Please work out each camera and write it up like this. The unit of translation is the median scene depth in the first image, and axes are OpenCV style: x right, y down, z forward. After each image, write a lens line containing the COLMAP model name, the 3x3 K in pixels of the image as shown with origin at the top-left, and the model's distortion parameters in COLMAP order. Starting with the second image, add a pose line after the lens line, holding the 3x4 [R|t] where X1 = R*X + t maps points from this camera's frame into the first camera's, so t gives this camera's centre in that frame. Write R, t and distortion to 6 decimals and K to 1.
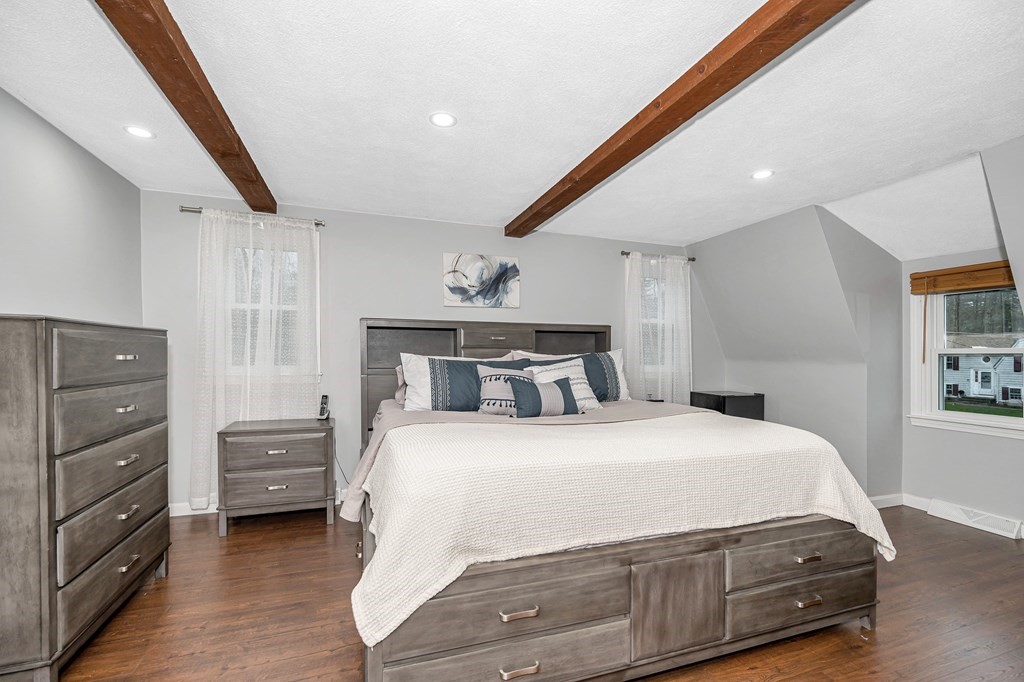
lens RADIAL K [[405.7, 0, 517.2], [0, 405.7, 350.6], [0, 0, 1]] dist [-0.000188, 0.000023]
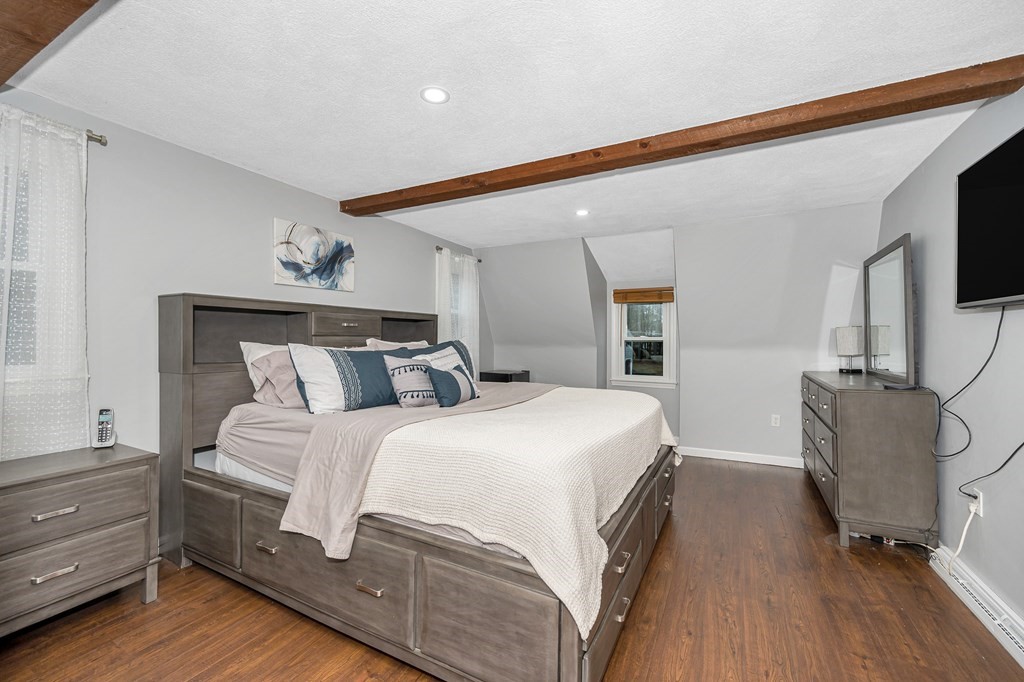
lens RADIAL K [[397.6, 0, 478.2], [0, 397.6, 331.9], [0, 0, 1]] dist [0.001018, 0.000141]
pose [[0.770089, 0.009560, 0.637865, -0.368795], [-0.006843, 0.999954, -0.006726, -0.009890], [-0.637900, 0.000815, 0.770119, 0.123557]]
